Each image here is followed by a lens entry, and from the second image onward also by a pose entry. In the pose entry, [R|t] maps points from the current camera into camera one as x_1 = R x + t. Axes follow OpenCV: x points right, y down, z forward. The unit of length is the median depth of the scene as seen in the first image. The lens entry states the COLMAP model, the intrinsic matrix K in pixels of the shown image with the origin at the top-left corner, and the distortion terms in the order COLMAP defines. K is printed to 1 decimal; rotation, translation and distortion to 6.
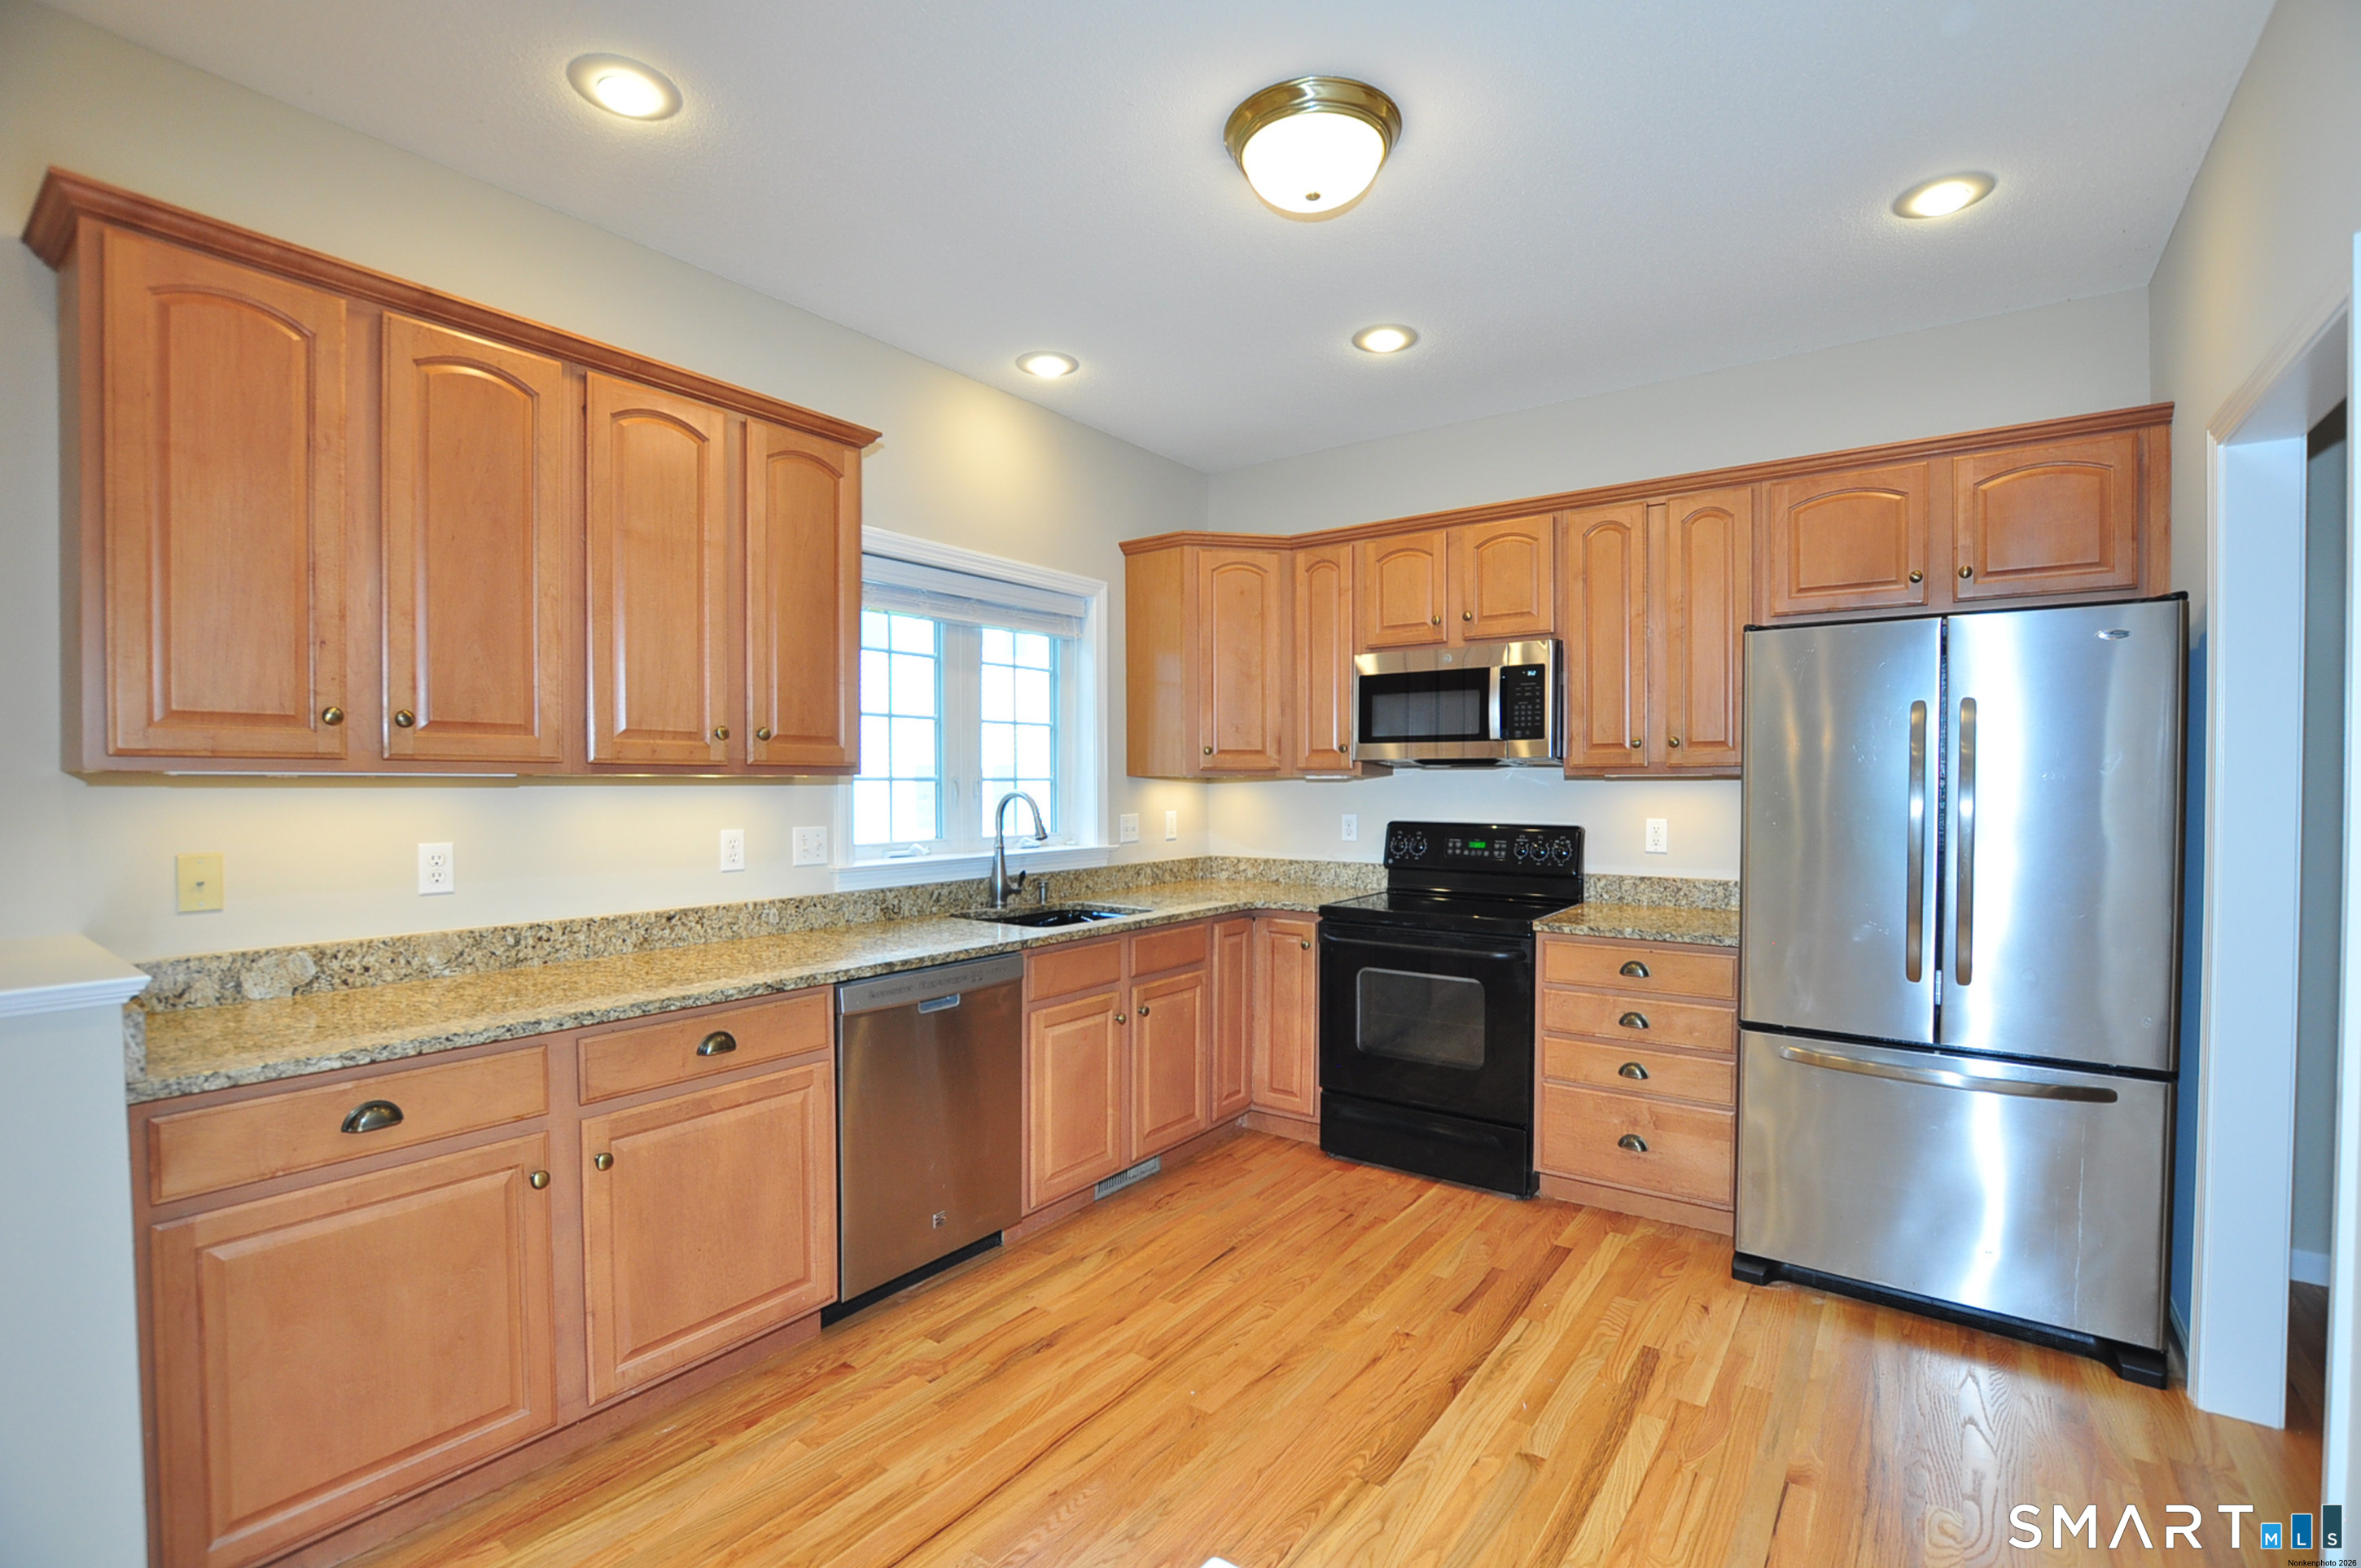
lens RADIAL K [[1030.0, 0, 1184.7], [0, 1030.0, 799.3], [0, 0, 1]] dist [-0.026361, 0.000330]
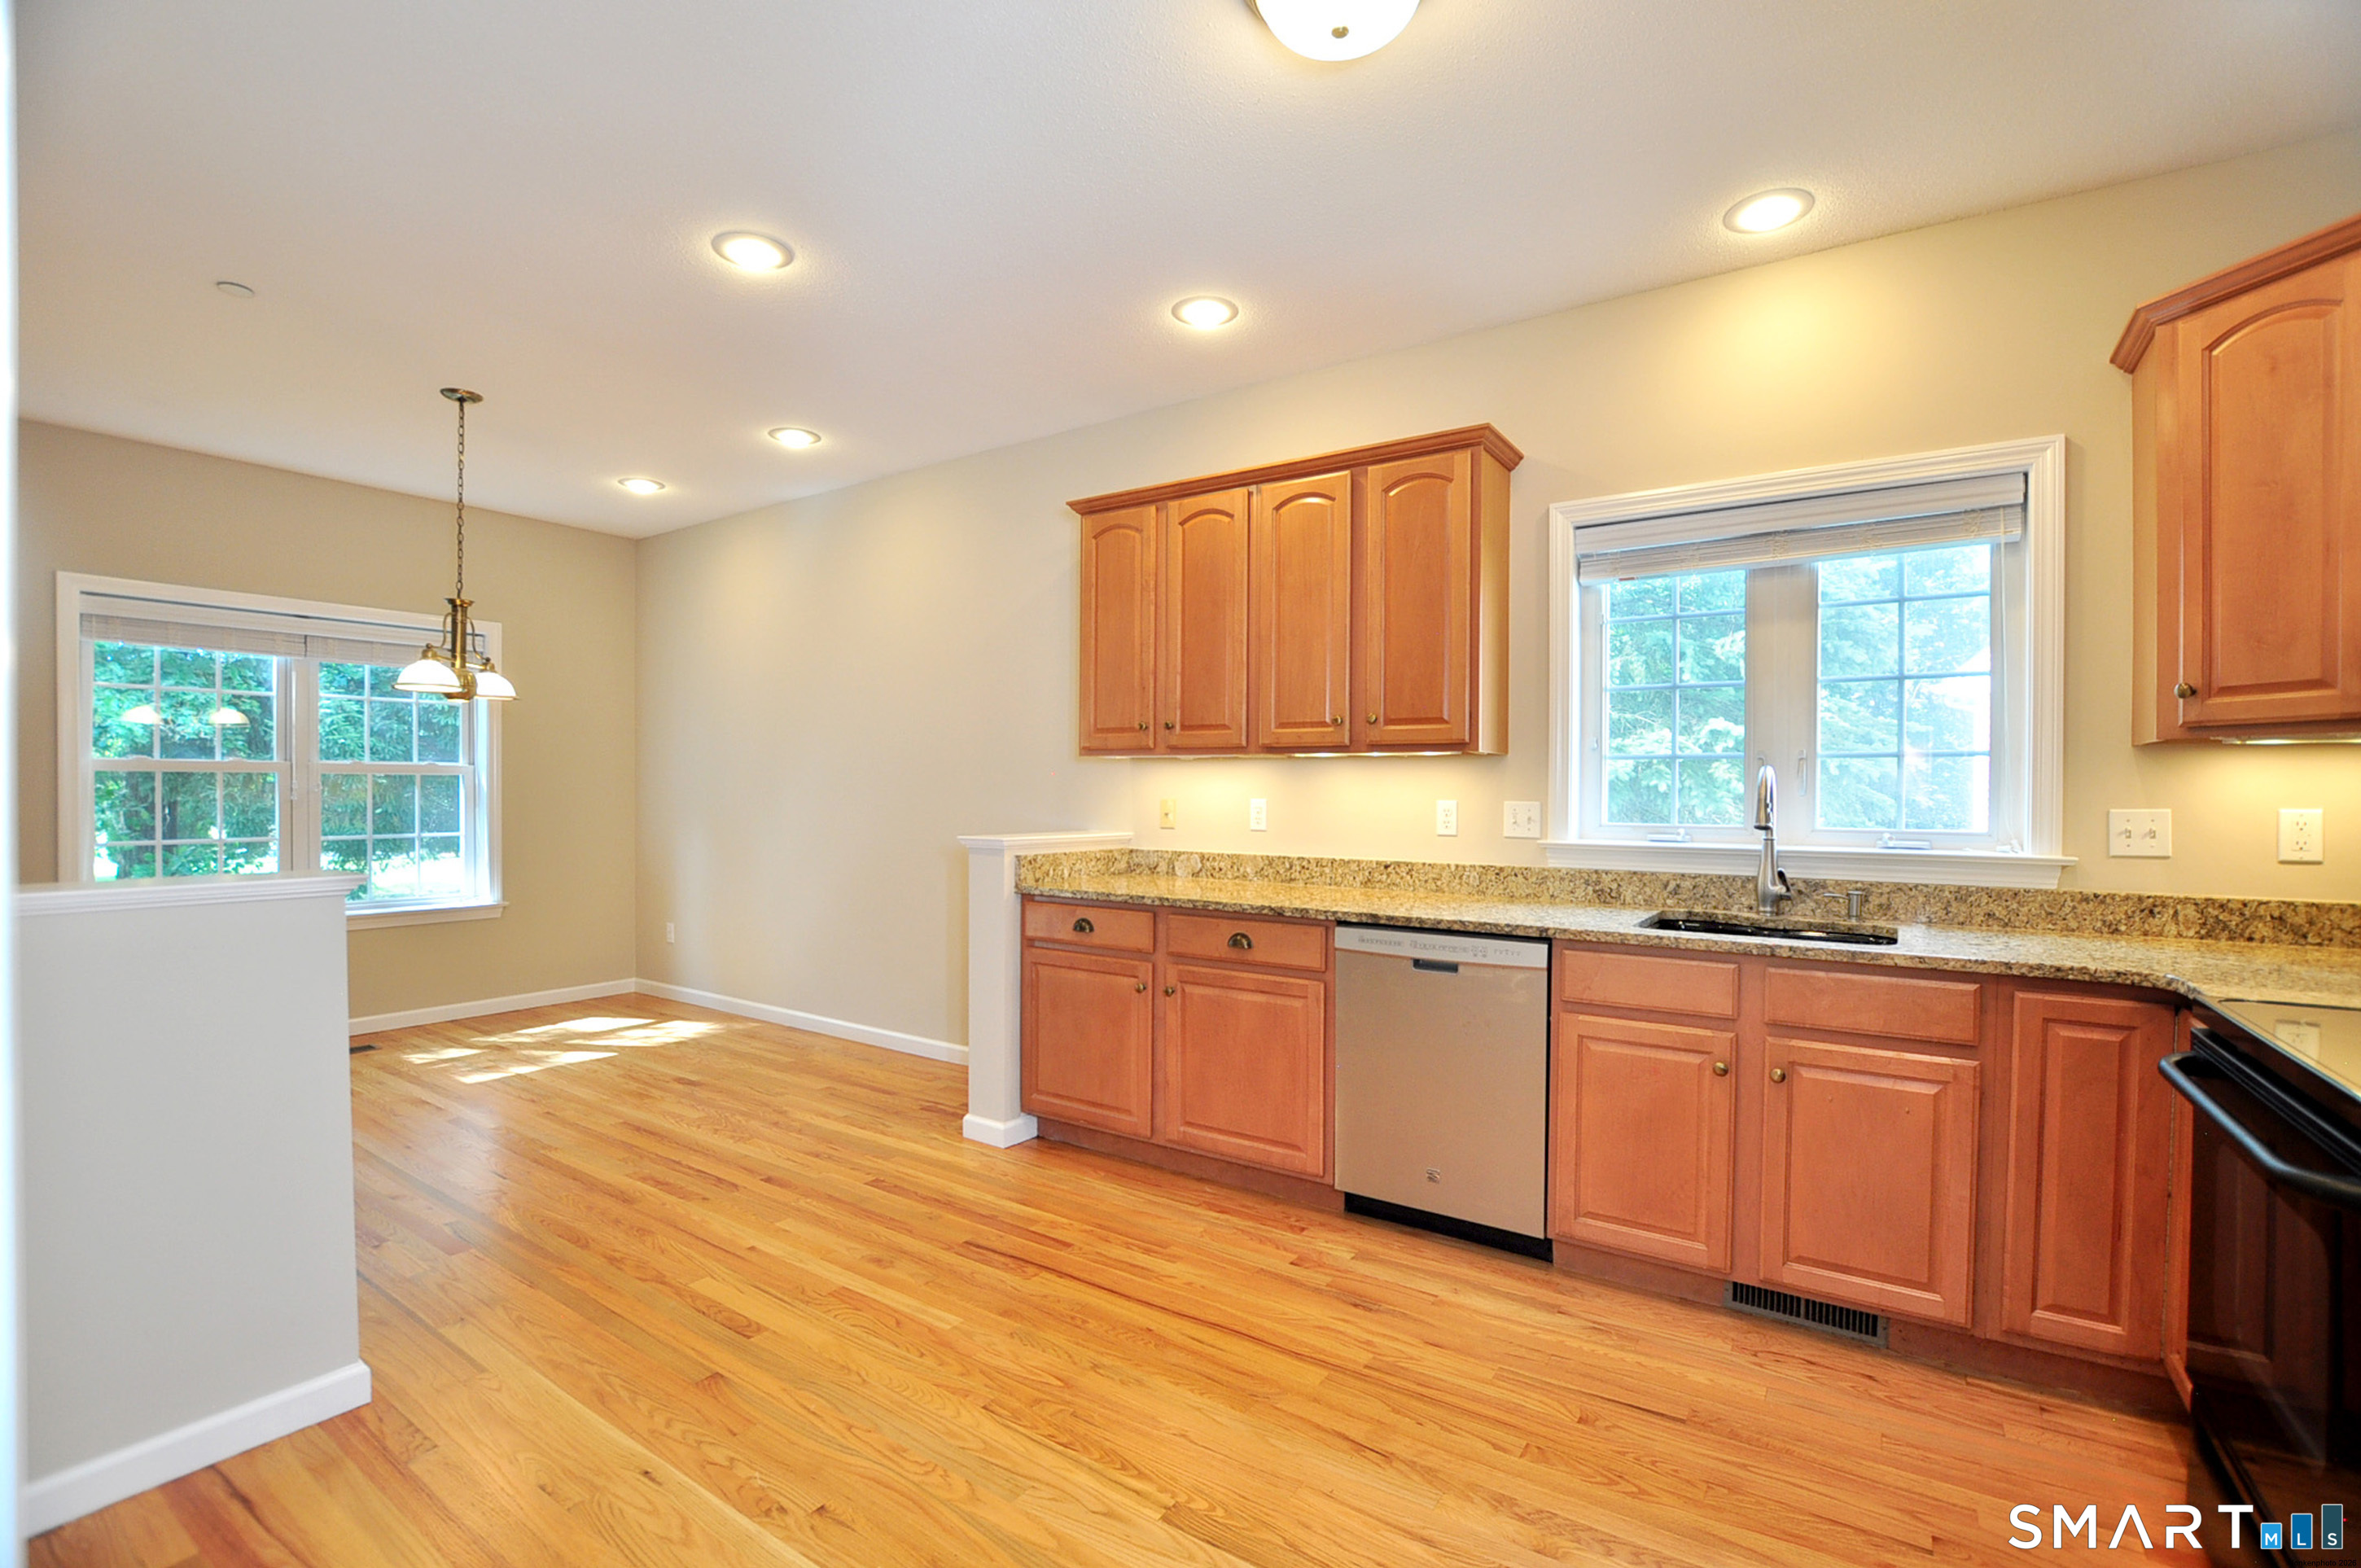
lens RADIAL K [[1030.0, 0, 1184.7], [0, 1030.0, 799.3], [0, 0, 1]] dist [-0.026361, 0.000330]
pose [[0.047682, 0.015620, -0.998740, 0.841500], [-0.019391, 0.999704, 0.014709, 0.019260], [0.998674, 0.018665, 0.047971, 0.745462]]
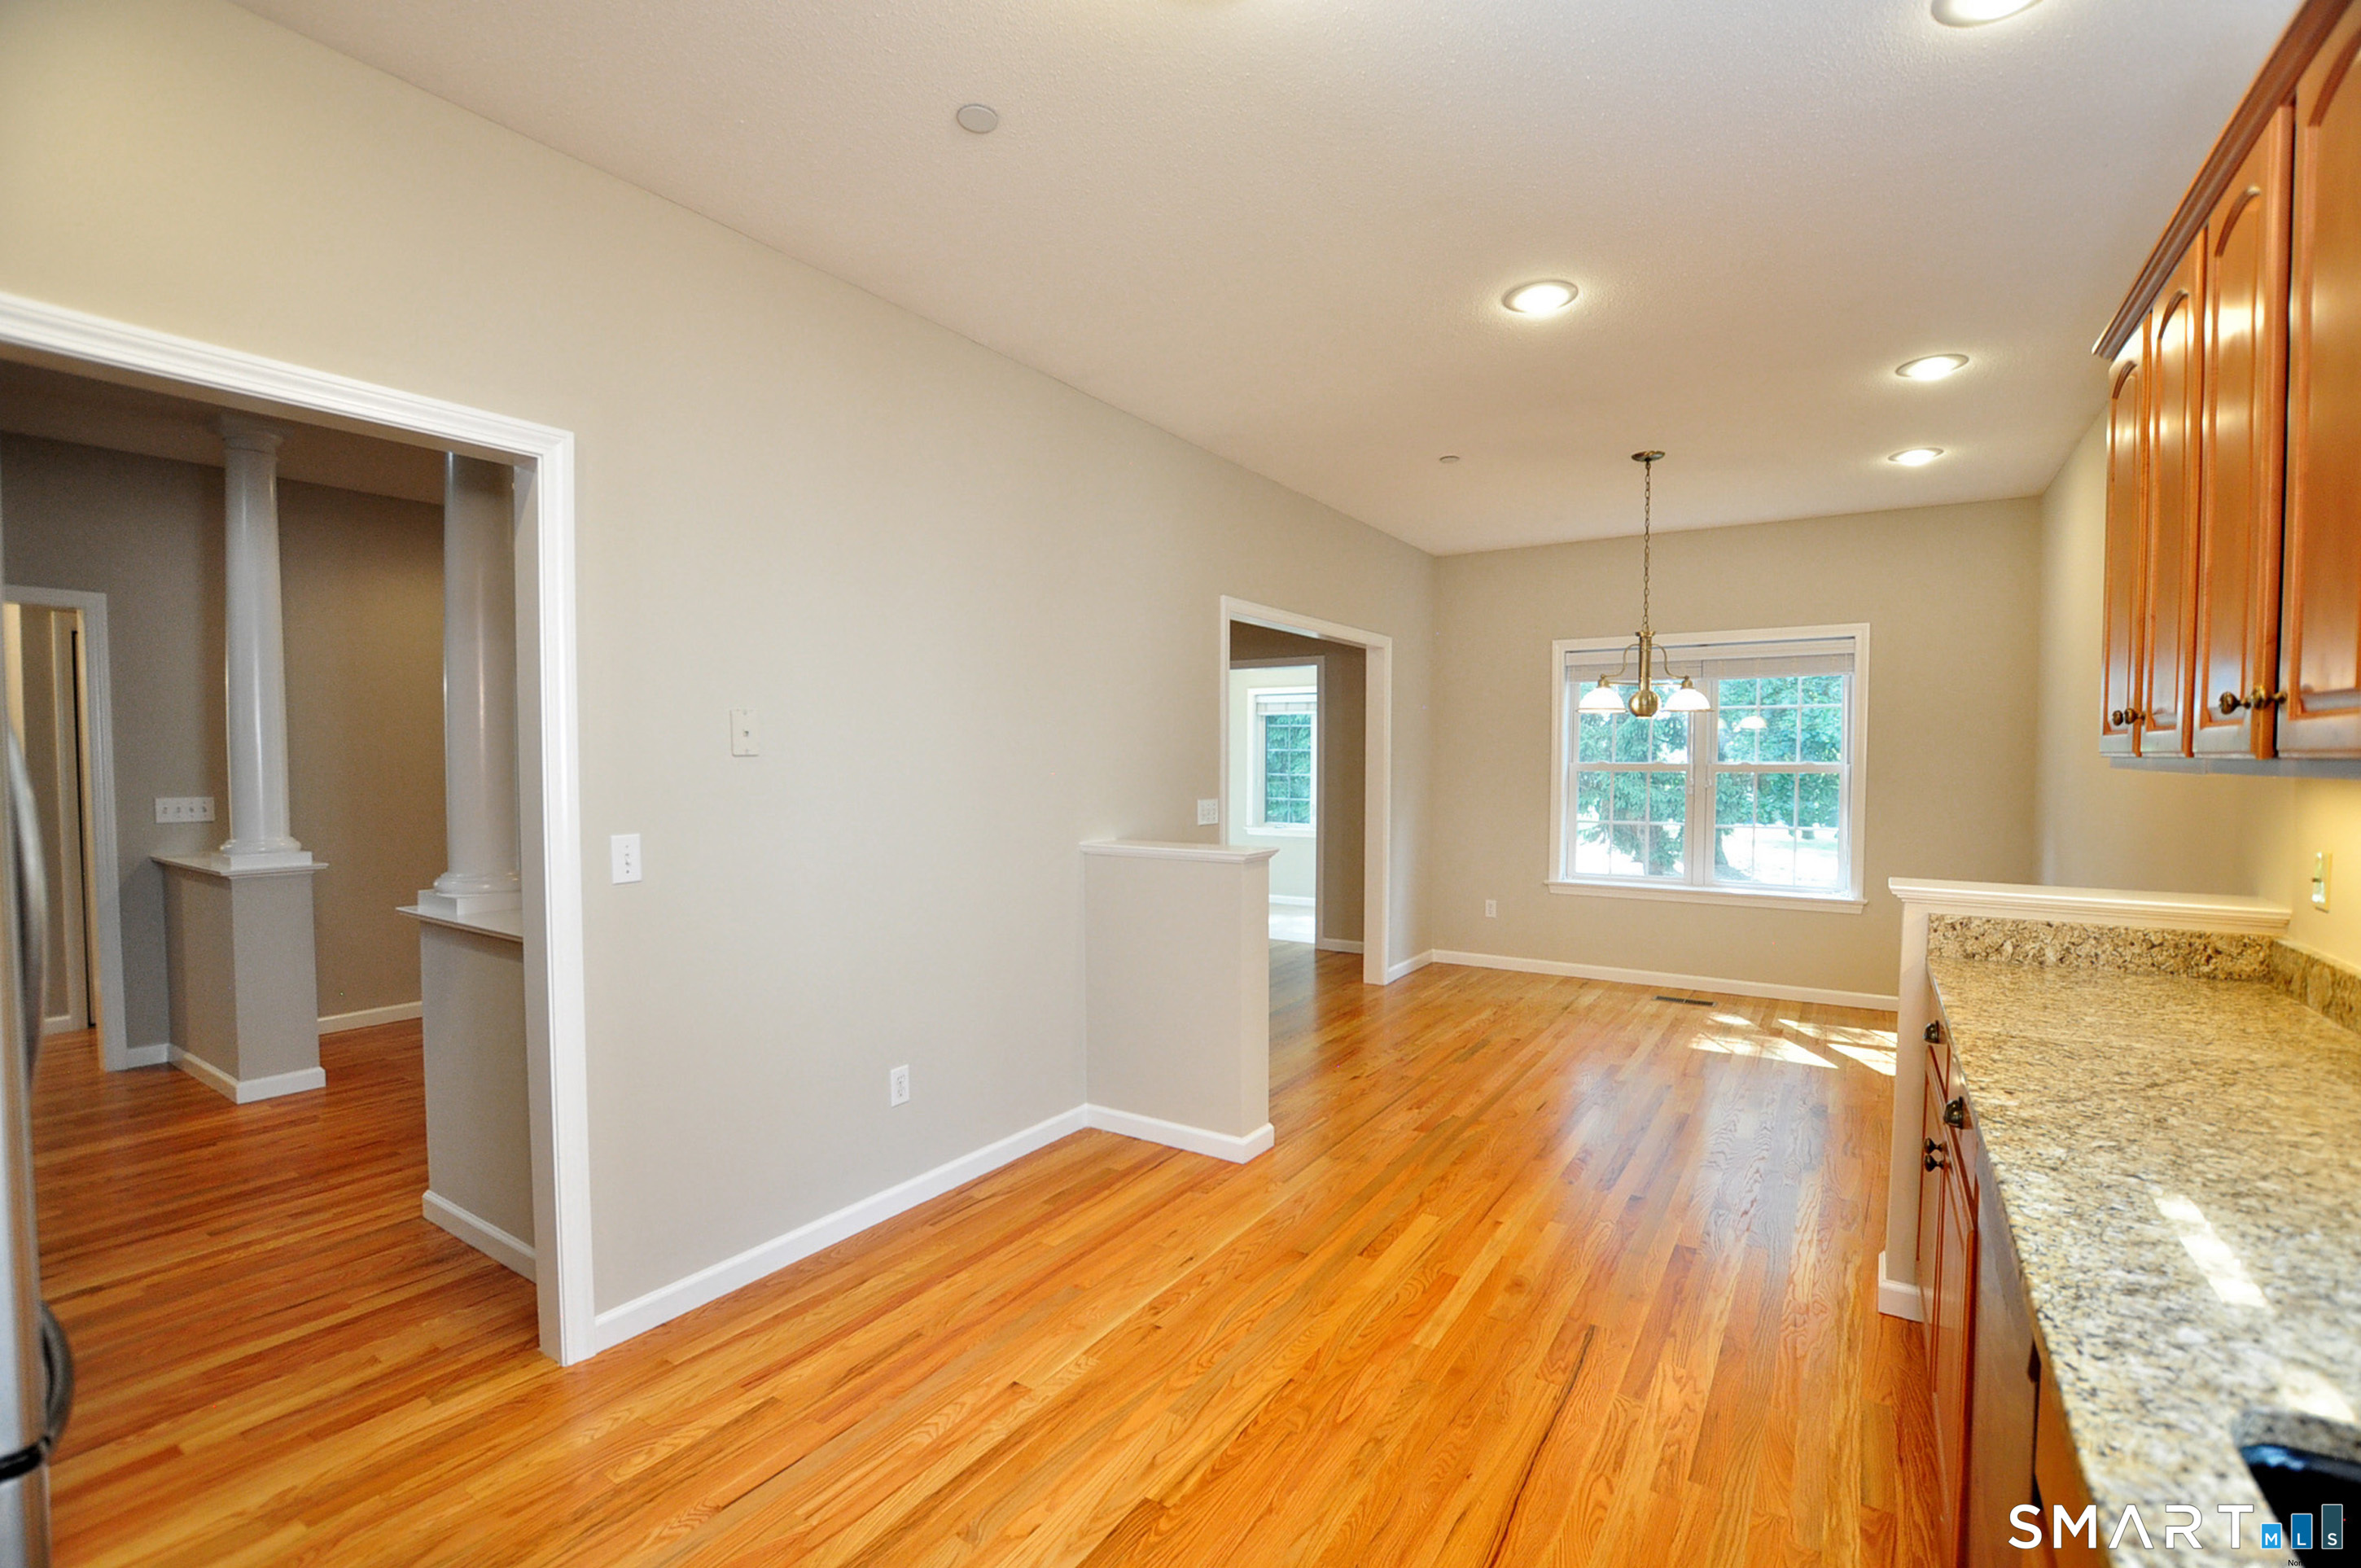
lens RADIAL K [[1043.6, 0, 1216.0], [0, 1043.6, 806.9], [0, 0, 1]] dist [-0.030499, 0.000381]
pose [[-0.997013, 0.006205, -0.076978, 0.153588], [0.001541, 0.998167, 0.060499, -0.040598], [0.077213, 0.060200, -0.995196, 1.513774]]
